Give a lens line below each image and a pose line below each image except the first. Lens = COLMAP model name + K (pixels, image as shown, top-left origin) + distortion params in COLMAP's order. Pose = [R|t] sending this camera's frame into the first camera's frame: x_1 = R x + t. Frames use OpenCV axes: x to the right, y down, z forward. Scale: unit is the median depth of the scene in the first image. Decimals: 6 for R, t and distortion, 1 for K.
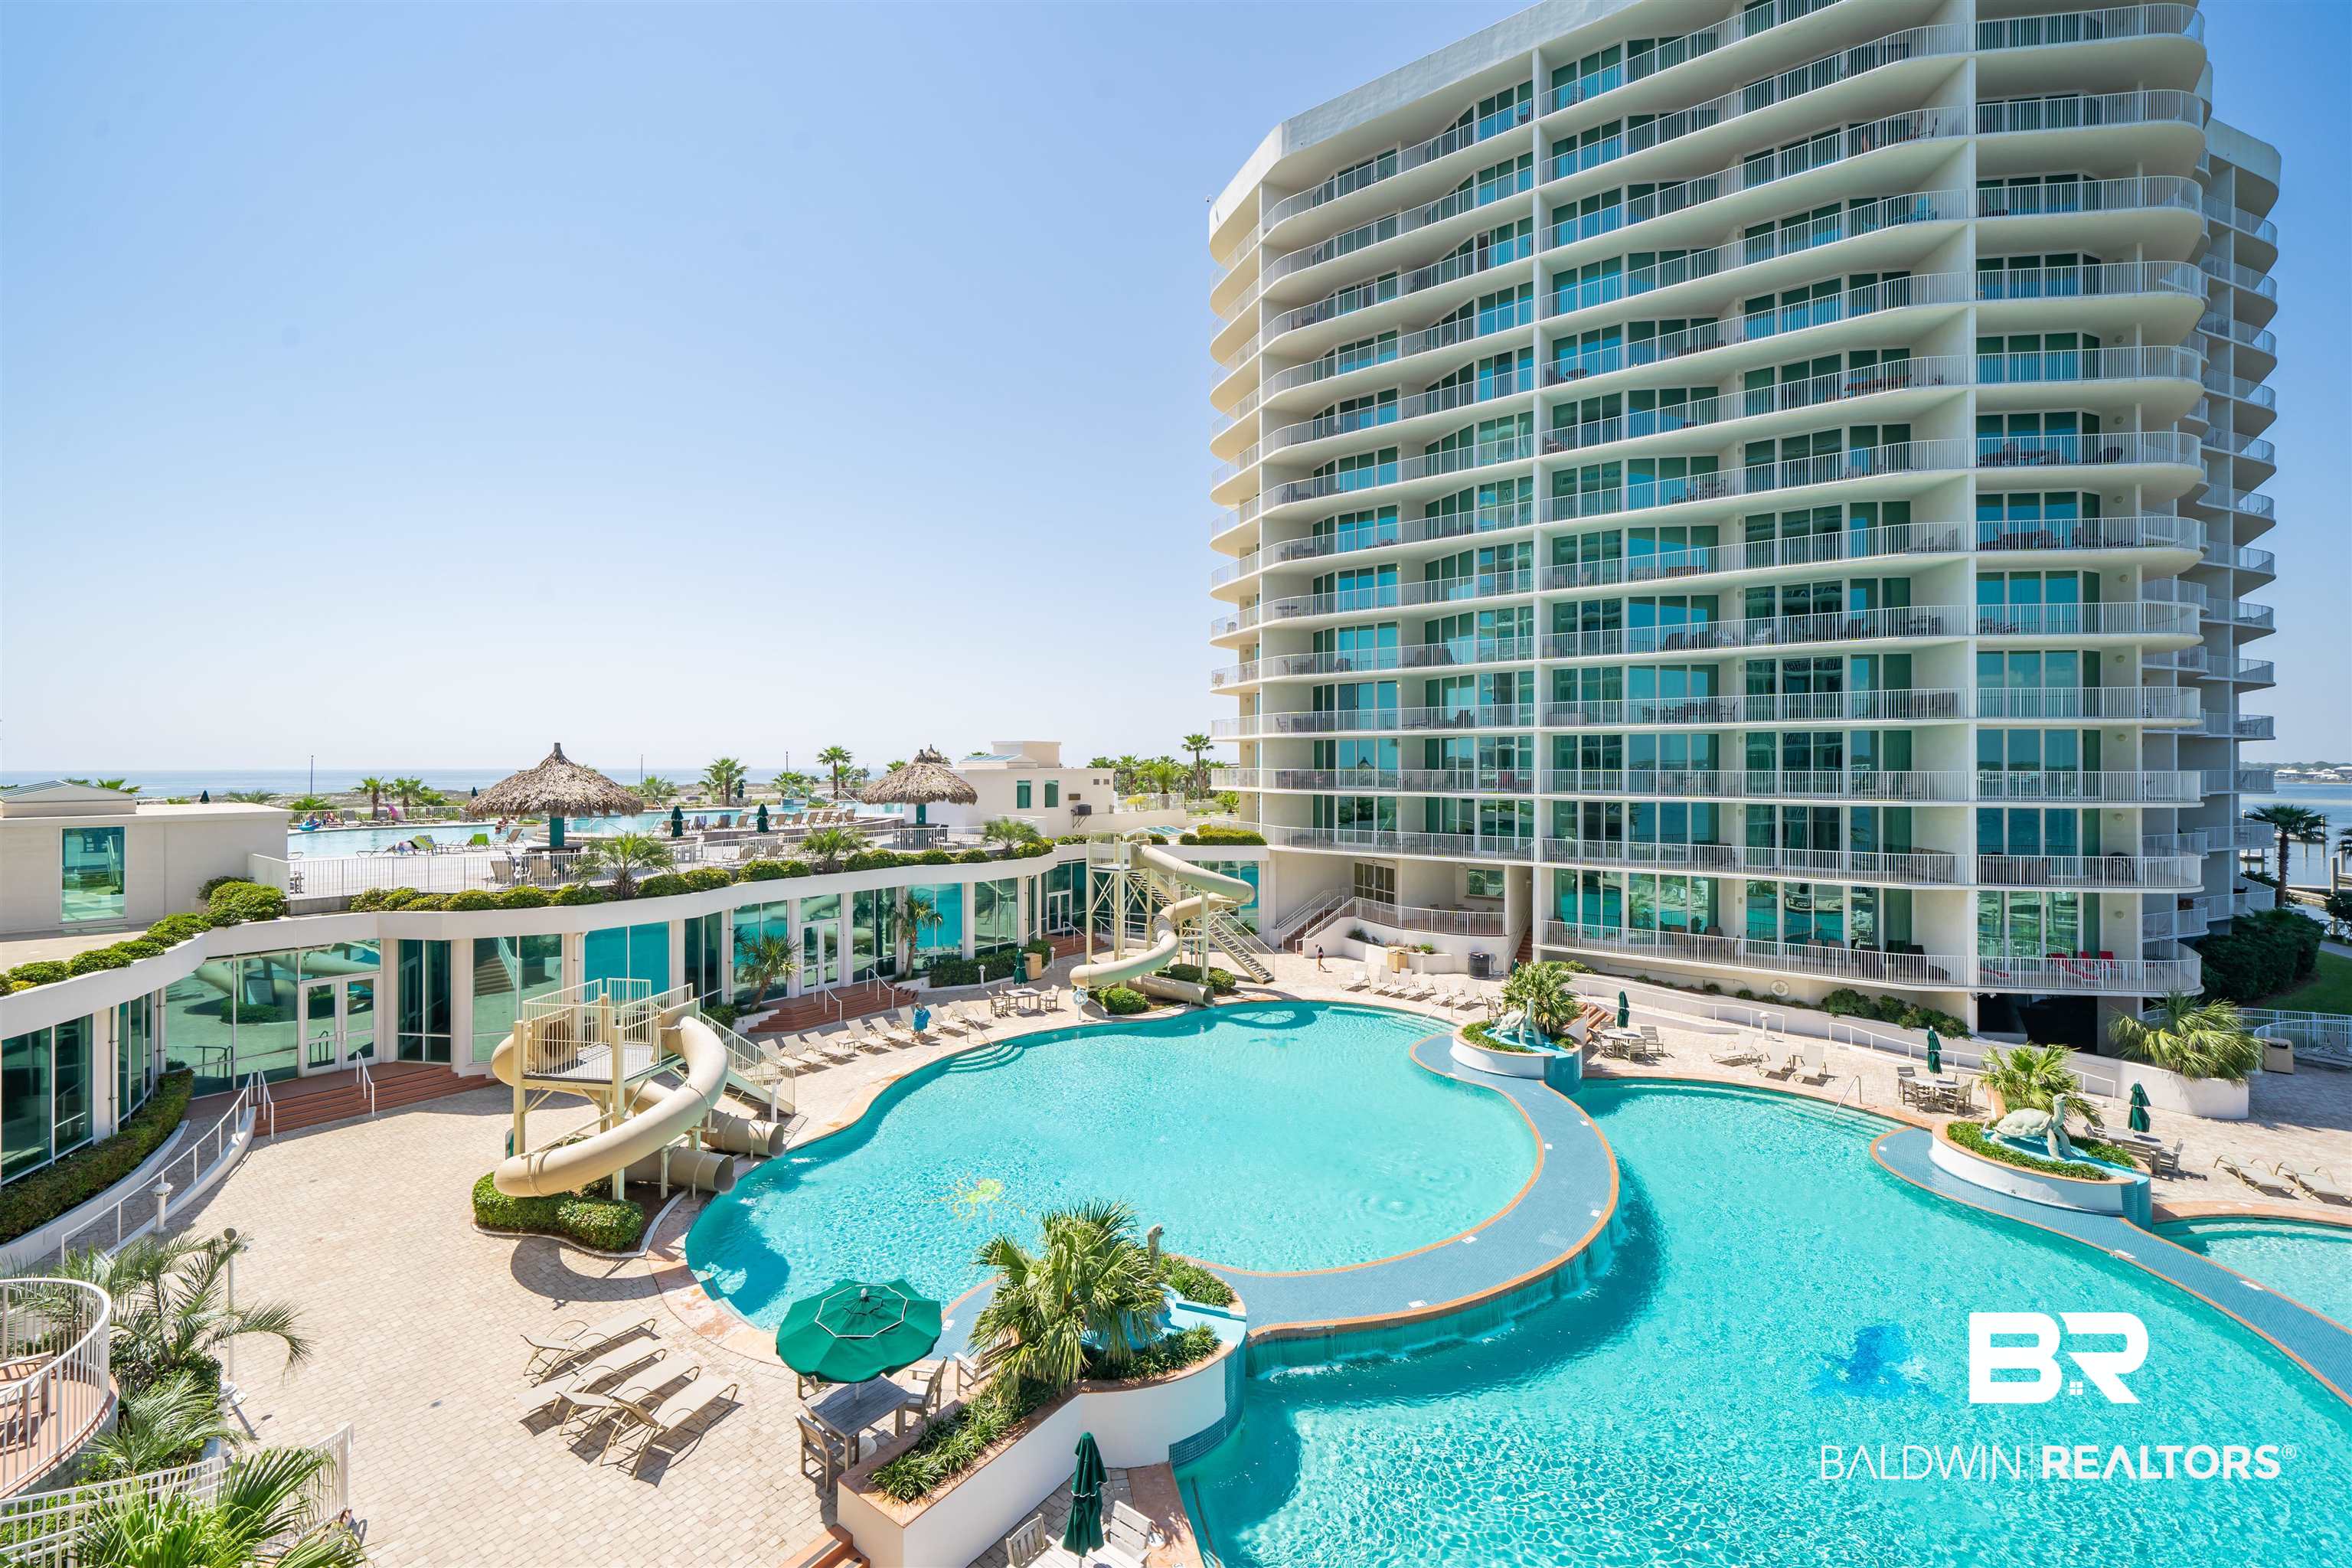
lens RADIAL K [[984.2, 0, 1175.2], [0, 984.2, 762.4], [0, 0, 1]] dist [-0.000540, -0.000176]
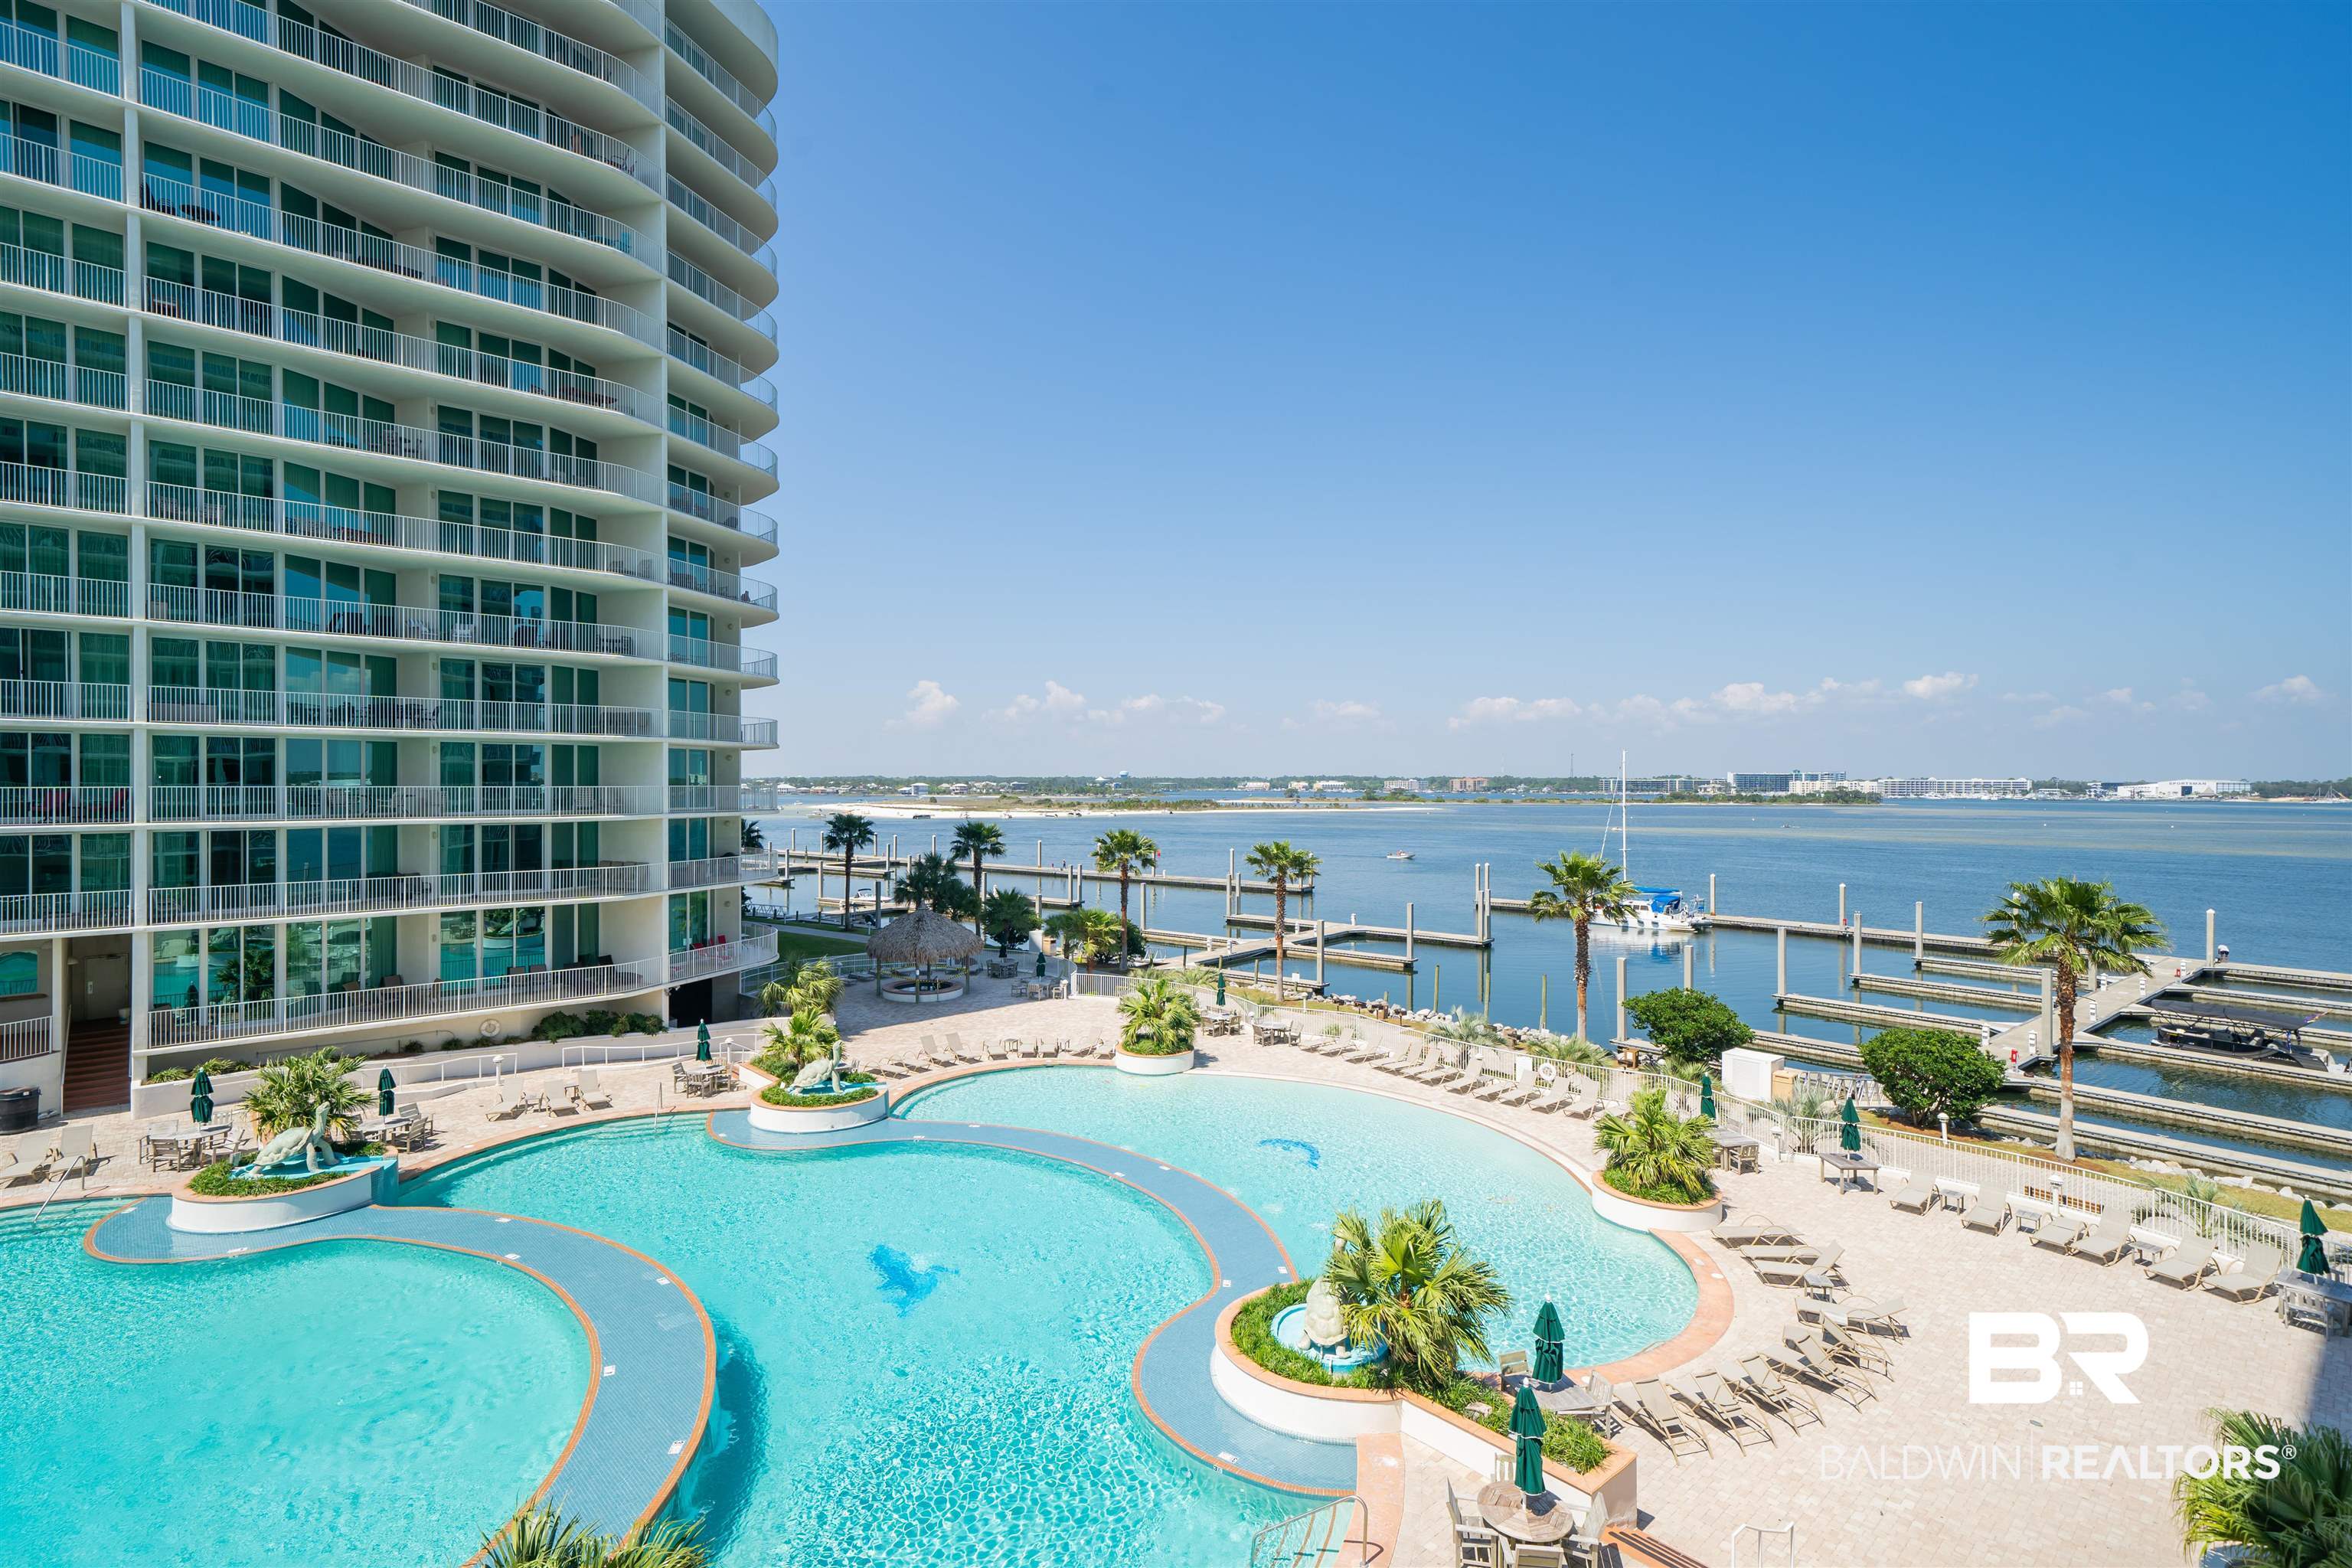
lens RADIAL K [[1110.3, 0, 1177.9], [0, 1110.3, 786.9], [0, 0, 1]] dist [0.011599, 0.000299]
pose [[0.183618, -0.004817, 0.982986, -0.268994], [-0.006801, 0.999958, 0.006171, -0.001320], [-0.982974, -0.007818, 0.183578, 0.194540]]
